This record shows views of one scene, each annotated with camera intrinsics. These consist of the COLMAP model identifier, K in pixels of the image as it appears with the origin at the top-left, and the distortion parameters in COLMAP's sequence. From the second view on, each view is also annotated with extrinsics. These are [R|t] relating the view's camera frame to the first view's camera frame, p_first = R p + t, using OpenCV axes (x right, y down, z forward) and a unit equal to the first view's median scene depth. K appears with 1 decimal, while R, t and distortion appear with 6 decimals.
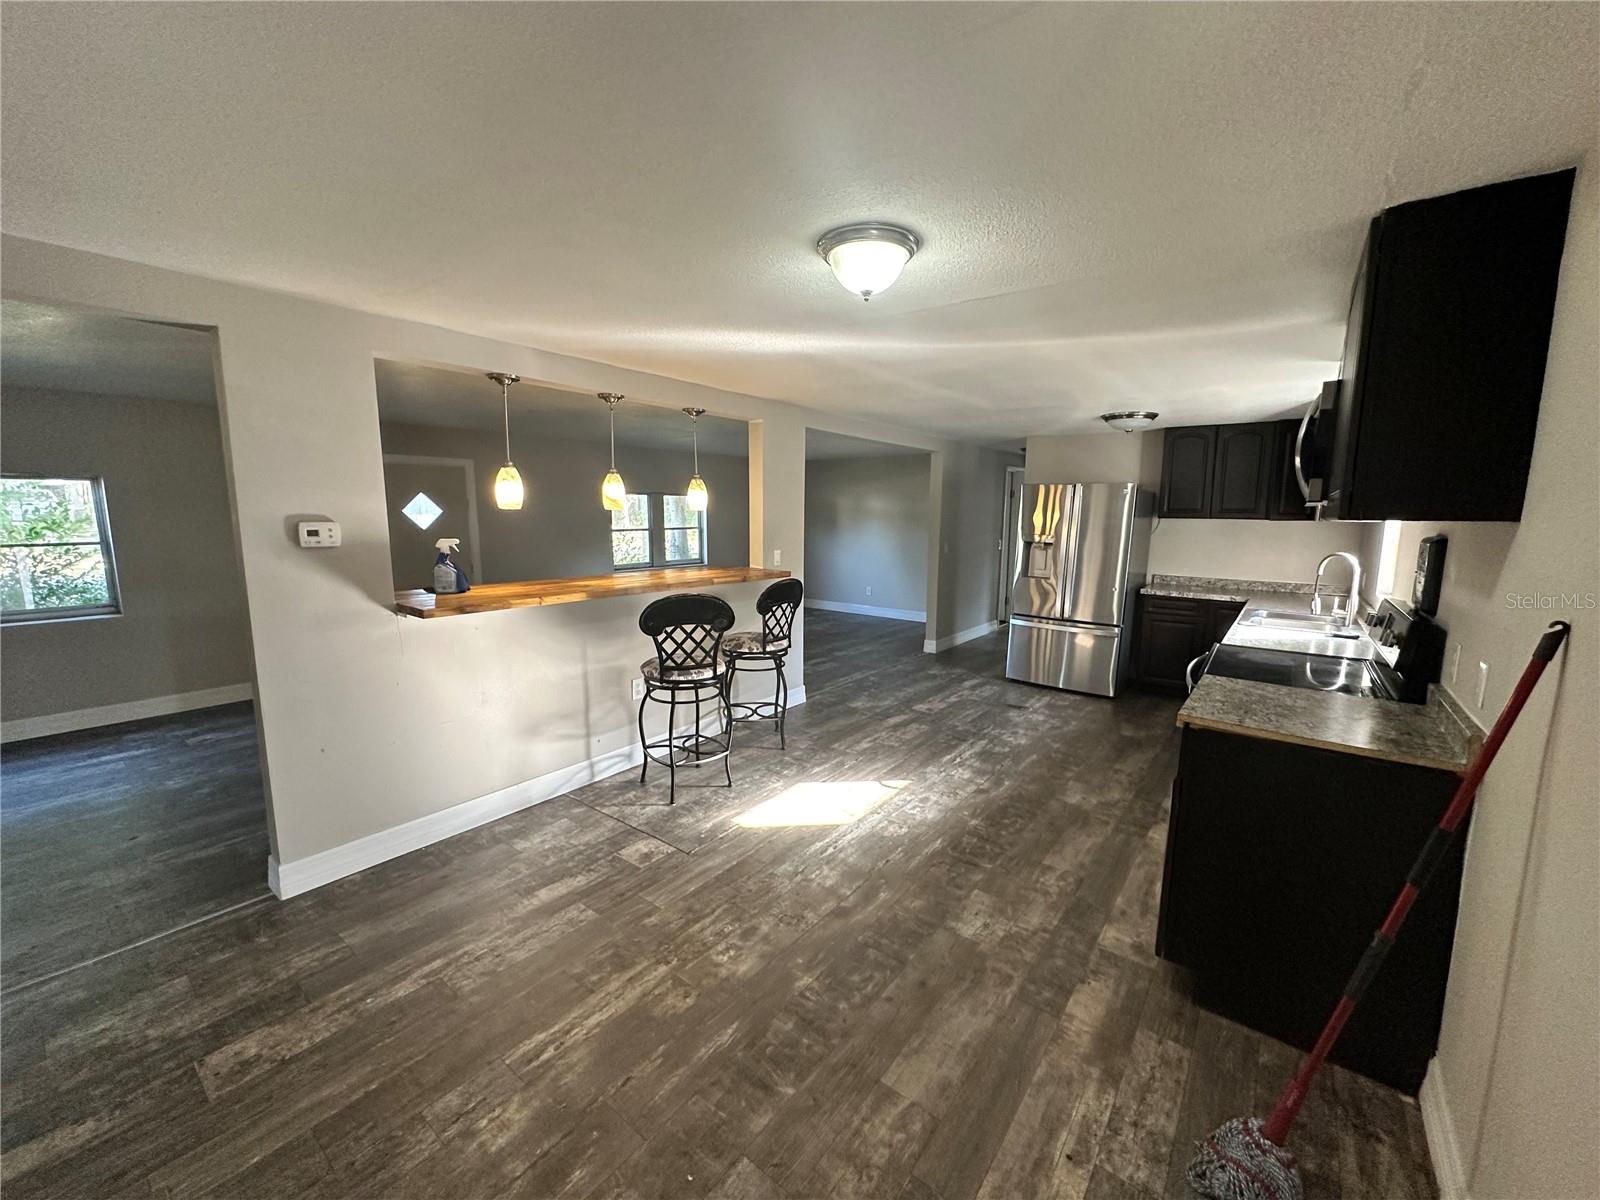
lens RADIAL K [[638.3, 0, 802.7], [0, 638.3, 602.9], [0, 0, 1]] dist [0.000020, 0.000052]
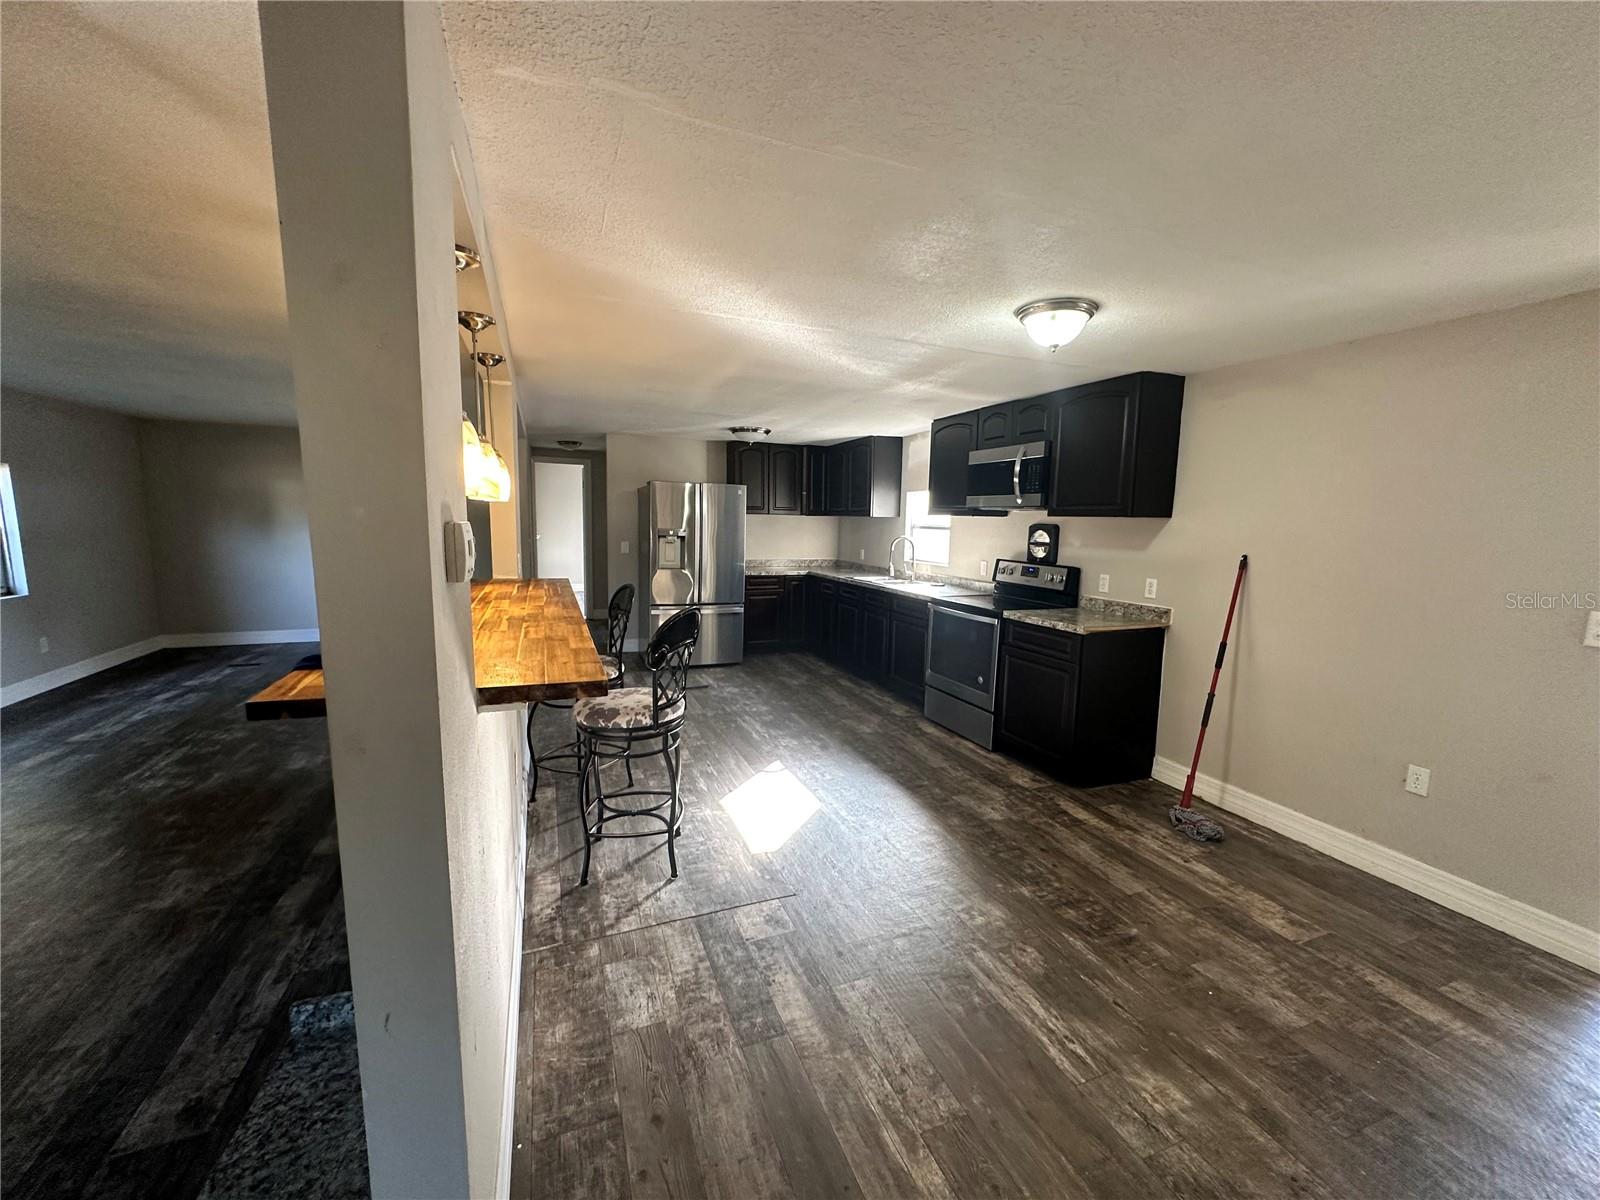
lens RADIAL K [[638.3, 0, 804.2], [0, 638.3, 600.4], [0, 0, 1]] dist [0.000020, 0.000052]
pose [[0.503065, -0.111580, 0.857015, -0.870370], [0.106729, 0.992061, 0.066513, -0.065988], [-0.857633, 0.058008, 0.510980, 0.507940]]
